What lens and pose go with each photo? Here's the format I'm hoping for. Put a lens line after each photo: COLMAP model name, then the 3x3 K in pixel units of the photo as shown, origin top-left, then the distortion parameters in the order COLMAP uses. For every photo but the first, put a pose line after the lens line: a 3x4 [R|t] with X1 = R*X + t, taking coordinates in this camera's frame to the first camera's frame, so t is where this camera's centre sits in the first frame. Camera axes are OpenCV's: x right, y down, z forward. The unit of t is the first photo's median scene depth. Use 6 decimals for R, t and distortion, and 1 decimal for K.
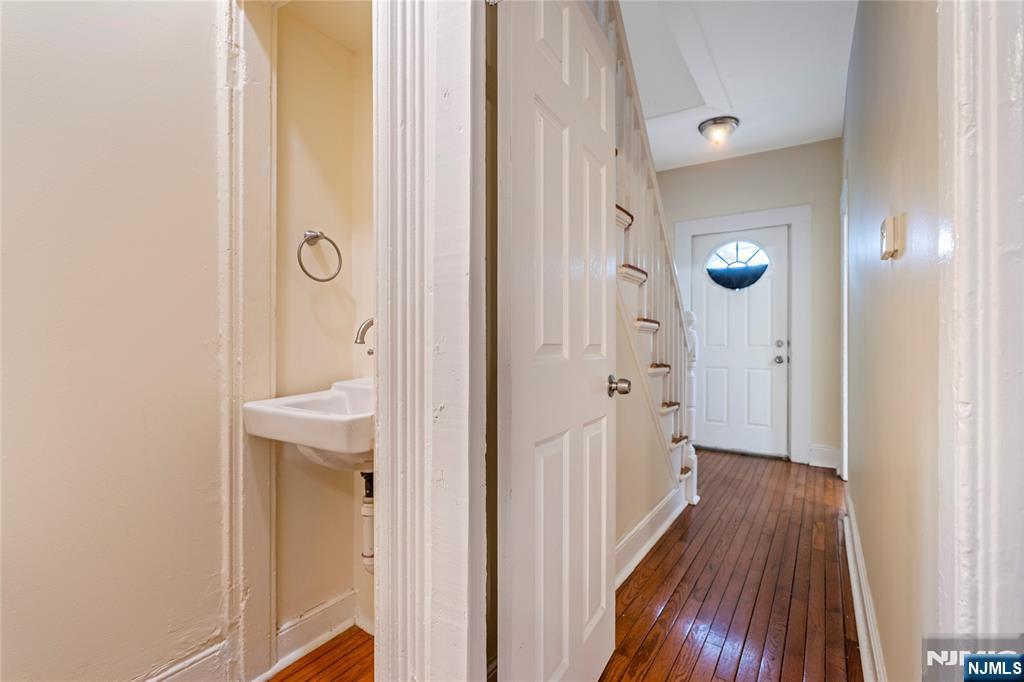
lens RADIAL K [[473.0, 0, 511.1], [0, 473.0, 339.2], [0, 0, 1]] dist [-0.001973, -0.000491]
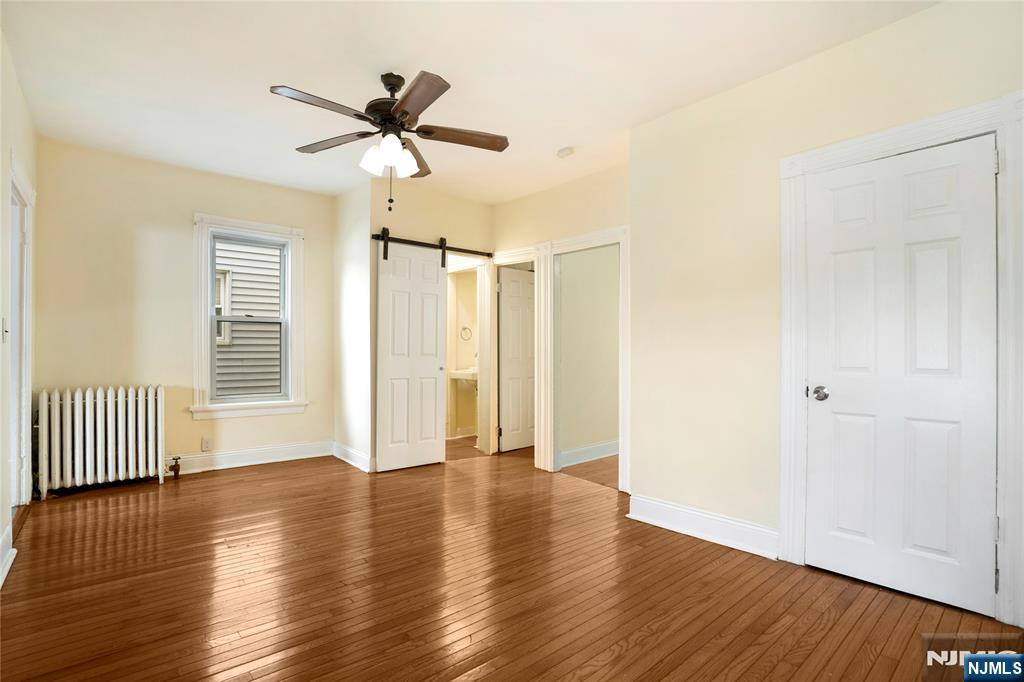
lens RADIAL K [[473.0, 0, 512.3], [0, 473.0, 347.0], [0, 0, 1]] dist [-0.001973, -0.000491]
pose [[0.962171, 0.000730, -0.272444, 1.223283], [-0.001182, 0.999998, -0.001491, -0.084199], [0.272442, 0.001757, 0.962171, -3.167915]]
